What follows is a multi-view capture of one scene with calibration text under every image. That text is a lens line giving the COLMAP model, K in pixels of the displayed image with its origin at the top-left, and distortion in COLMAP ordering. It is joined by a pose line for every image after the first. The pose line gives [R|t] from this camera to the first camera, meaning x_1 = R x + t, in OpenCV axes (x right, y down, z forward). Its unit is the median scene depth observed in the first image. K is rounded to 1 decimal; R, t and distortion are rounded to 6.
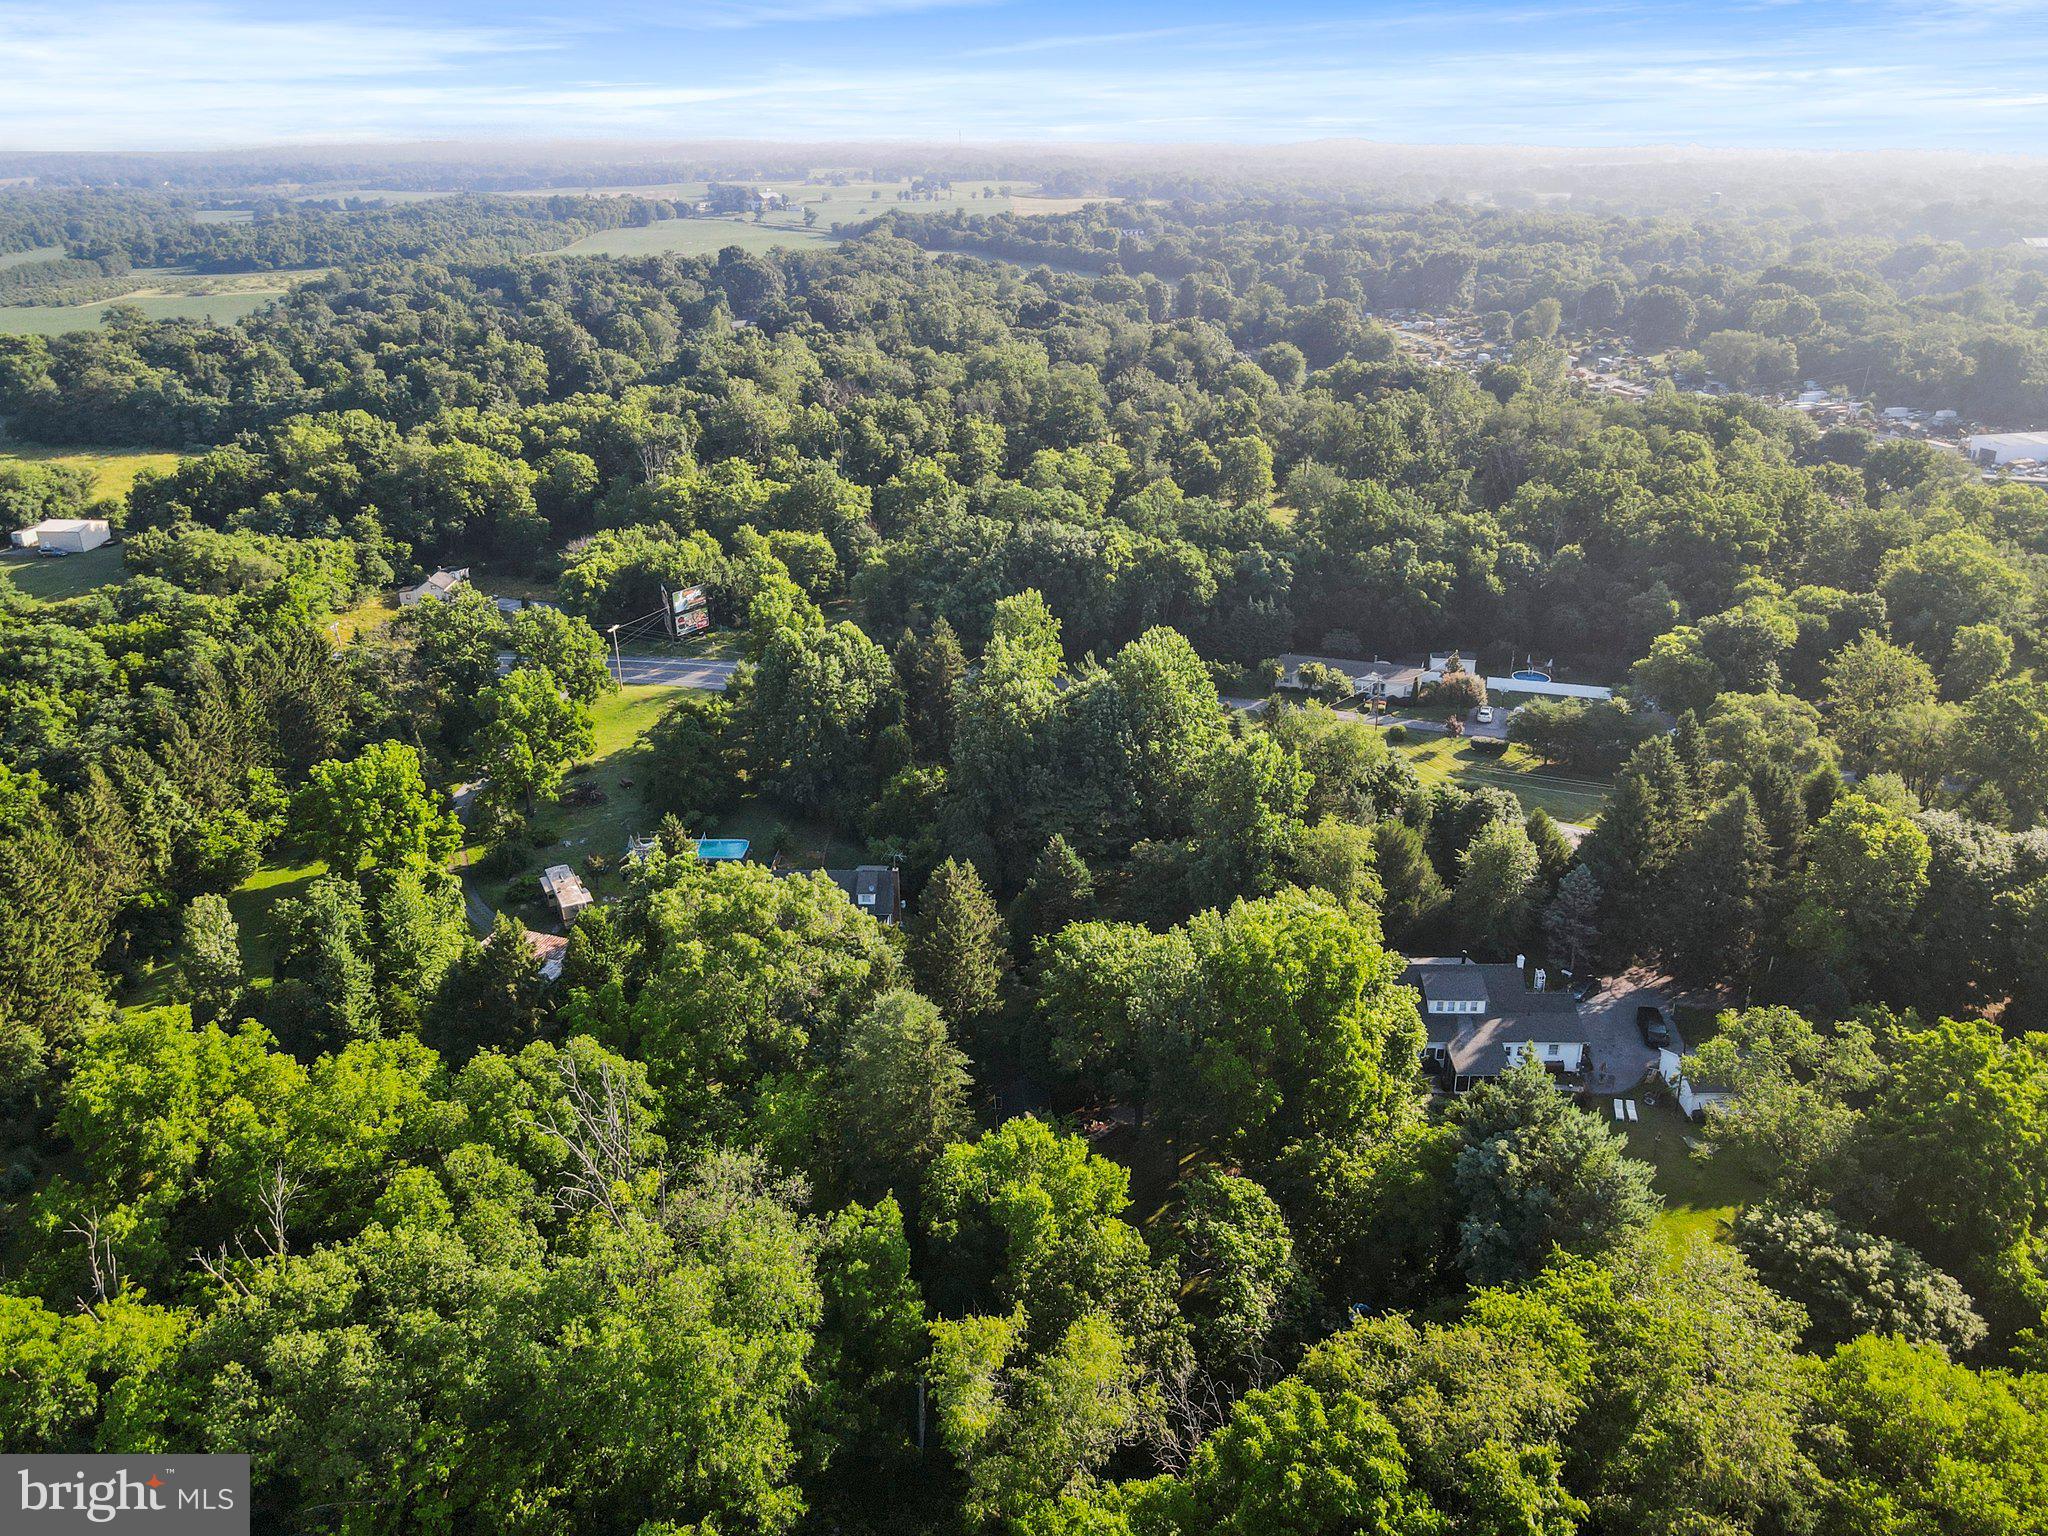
lens RADIAL K [[1489.3, 0, 1024.0], [0, 1489.3, 768.0], [0, 0, 1]] dist [0.021226, 0.003064]
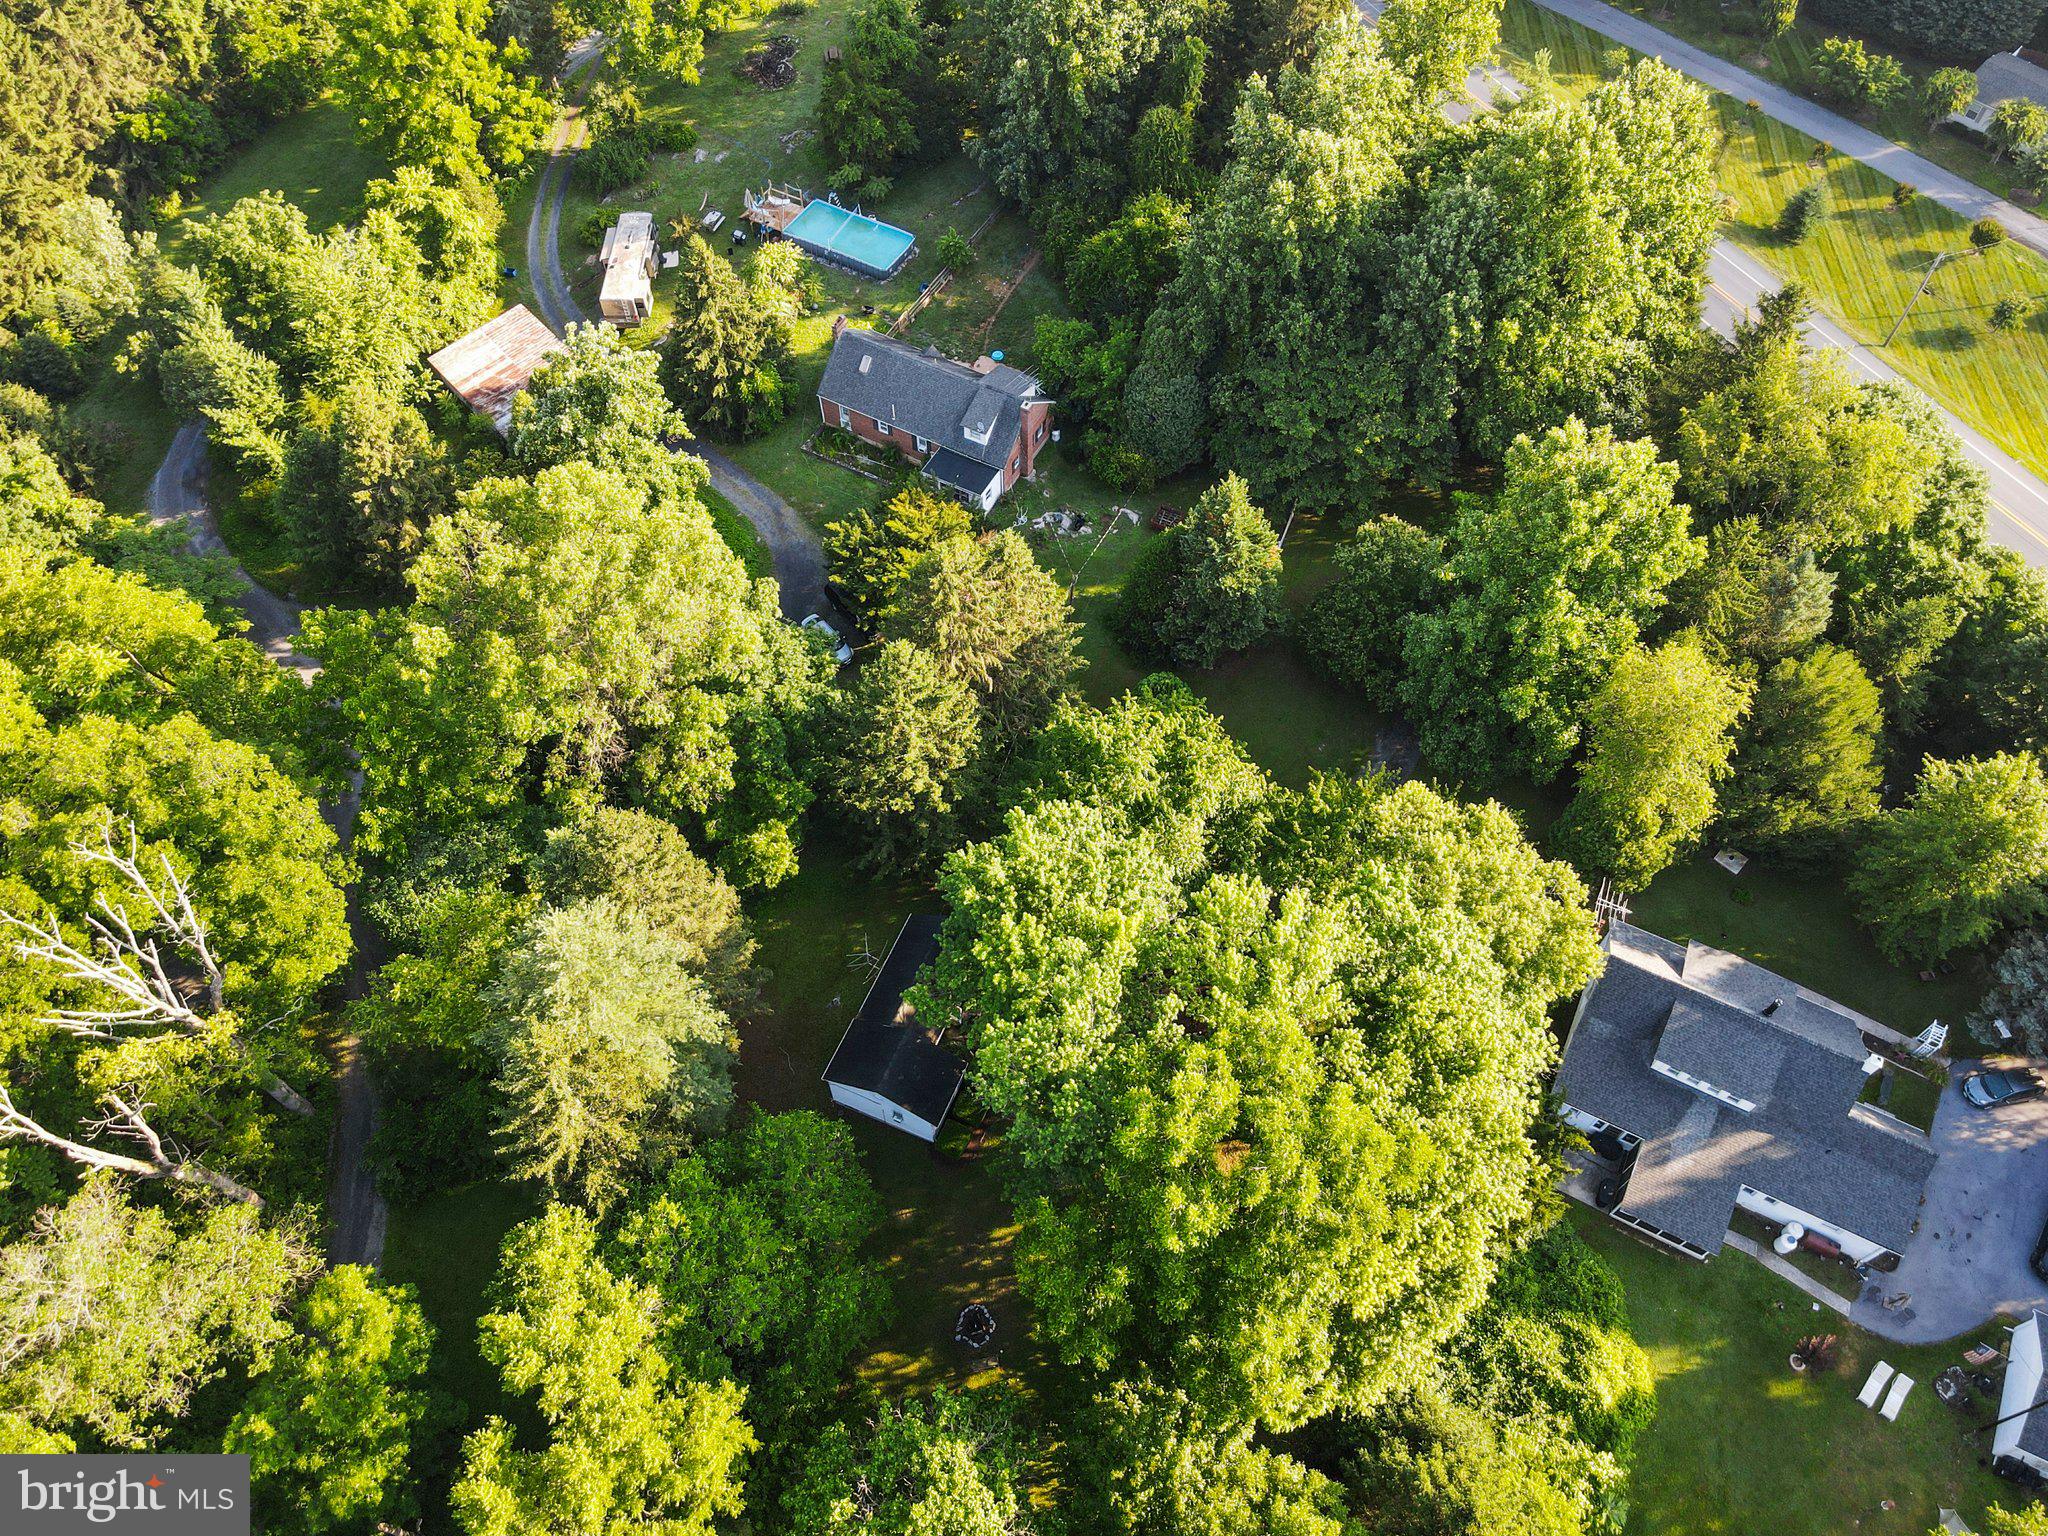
lens RADIAL K [[1489.3, 0, 1024.0], [0, 1489.3, 768.0], [0, 0, 1]] dist [0.021226, 0.003064]
pose [[0.891050, 0.385186, -0.240129, 0.149305], [-0.186868, 0.793415, 0.579286, -0.212027], [0.413655, -0.471300, 0.778952, 0.503274]]
